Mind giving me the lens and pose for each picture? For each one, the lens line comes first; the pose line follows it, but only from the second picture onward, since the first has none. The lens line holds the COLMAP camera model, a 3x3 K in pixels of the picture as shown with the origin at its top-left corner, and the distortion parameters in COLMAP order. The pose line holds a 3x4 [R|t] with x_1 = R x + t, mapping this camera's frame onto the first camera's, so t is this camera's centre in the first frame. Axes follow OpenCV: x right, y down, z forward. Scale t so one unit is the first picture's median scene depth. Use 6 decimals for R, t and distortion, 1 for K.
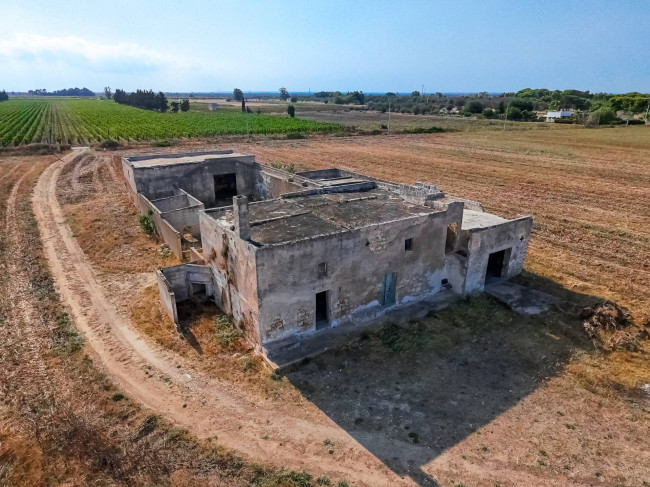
lens RADIAL K [[422.1, 0, 326.6], [0, 422.1, 243.8], [0, 0, 1]] dist [0.004860, -0.000128]
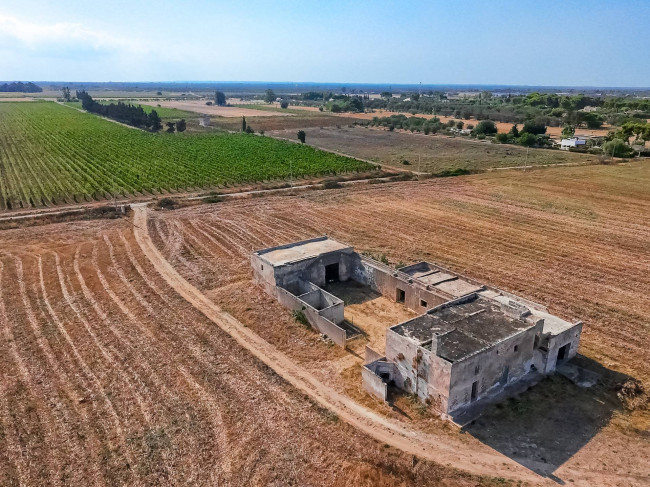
lens RADIAL K [[488.1, 0, 340.4], [0, 488.1, 247.6], [0, 0, 1]] dist [0.005154, -0.000591]
pose [[0.997872, -0.014337, 0.063607, -0.633860], [0.015458, 0.999733, -0.017172, -0.383931], [-0.063344, 0.018119, 0.997827, -0.927278]]
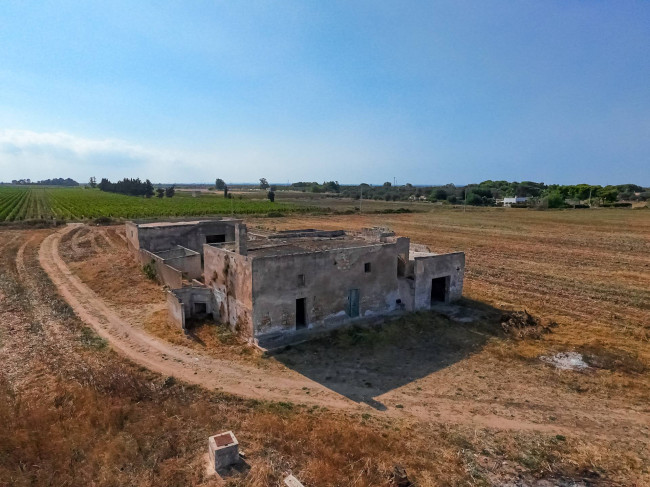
lens RADIAL K [[422.1, 0, 326.3], [0, 422.1, 242.6], [0, 0, 1]] dist [0.004860, -0.000128]
pose [[0.998670, -0.001881, 0.051532, 0.000860], [0.012430, 0.978650, -0.205158, 0.193783], [-0.050045, 0.205525, 0.977371, -0.281720]]
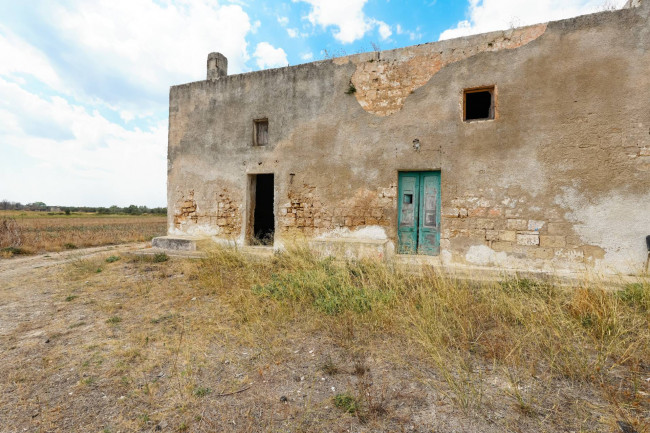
lens RADIAL K [[318.4, 0, 324.4], [0, 318.4, 215.9], [0, 0, 1]] dist [0.001381, -0.001266]
pose [[0.597232, 0.007722, -0.802032, 0.355774], [-0.287953, 0.935354, -0.205418, 0.209834], [0.748597, 0.353630, 0.560847, 0.765573]]
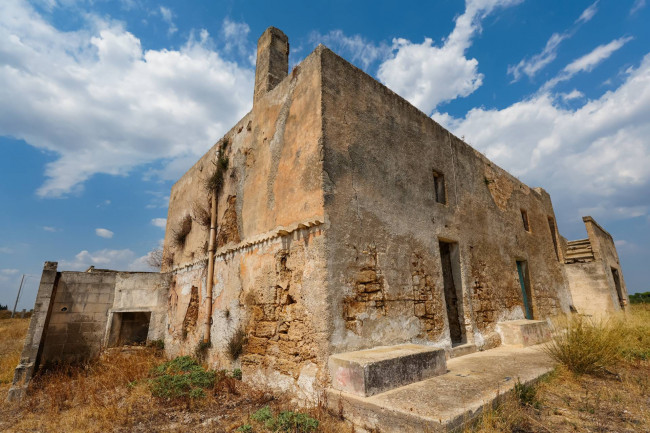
lens RADIAL K [[318.4, 0, 326.2], [0, 318.4, 215.2], [0, 0, 1]] dist [0.001381, -0.001266]
pose [[0.987961, 0.024881, 0.152692, -0.162723], [0.069934, 0.808559, -0.584245, 0.247650], [-0.137998, 0.587889, 0.797084, 0.678094]]
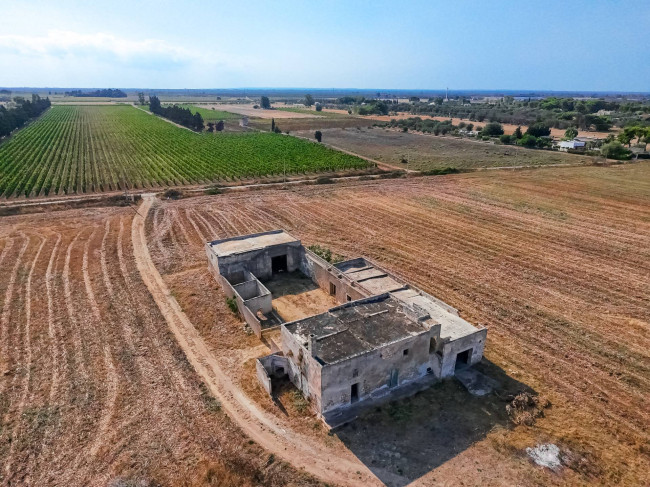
lens RADIAL K [[422.1, 0, 324.8], [0, 422.1, 246.1], [0, 0, 1]] dist [0.004860, -0.000128]
pose [[0.998441, 0.022749, -0.050979, -0.054402], [-0.022058, 0.999657, 0.014084, -0.445596], [0.051282, -0.012938, 0.998600, -0.711675]]
